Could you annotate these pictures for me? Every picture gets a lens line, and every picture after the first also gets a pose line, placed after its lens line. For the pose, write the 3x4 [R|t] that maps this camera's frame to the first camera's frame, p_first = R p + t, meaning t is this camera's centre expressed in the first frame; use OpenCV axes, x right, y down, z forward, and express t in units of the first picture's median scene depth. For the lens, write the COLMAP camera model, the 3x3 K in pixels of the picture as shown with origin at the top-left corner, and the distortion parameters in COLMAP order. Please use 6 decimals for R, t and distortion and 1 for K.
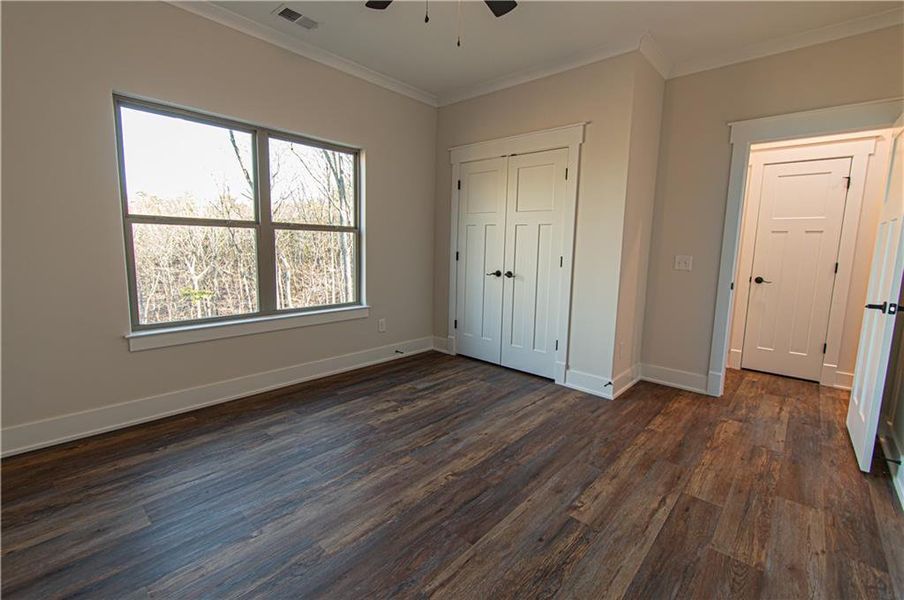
lens RADIAL K [[398.7, 0, 454.8], [0, 398.7, 293.6], [0, 0, 1]] dist [0.003223, -0.000424]
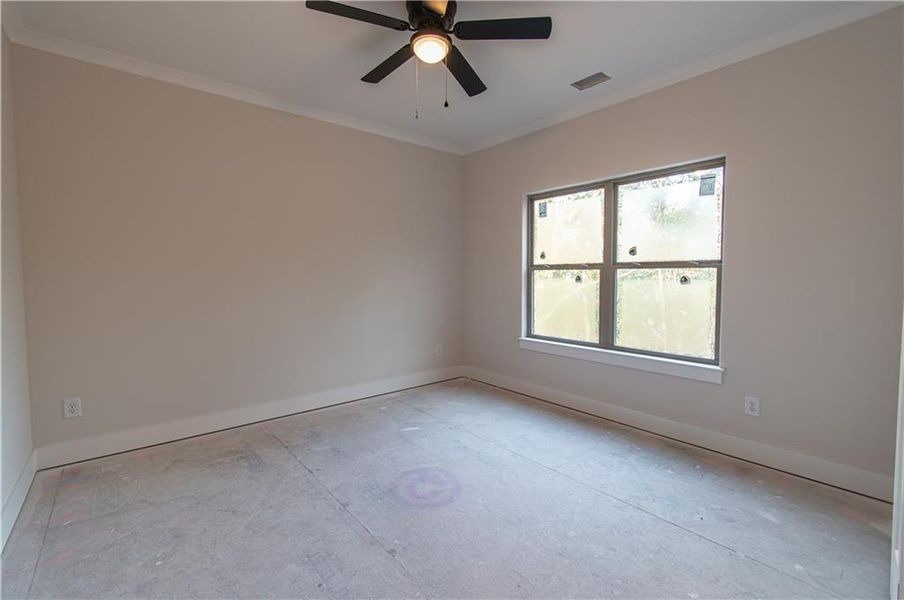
lens RADIAL K [[423.4, 0, 454.8], [0, 423.4, 293.7], [0, 0, 1]] dist [0.001749, -0.000458]
pose [[-0.170299, 0.014798, -0.985281, 0.760726], [-0.133209, 0.990363, 0.037898, -0.084238], [0.976347, 0.137702, -0.166687, 0.804025]]
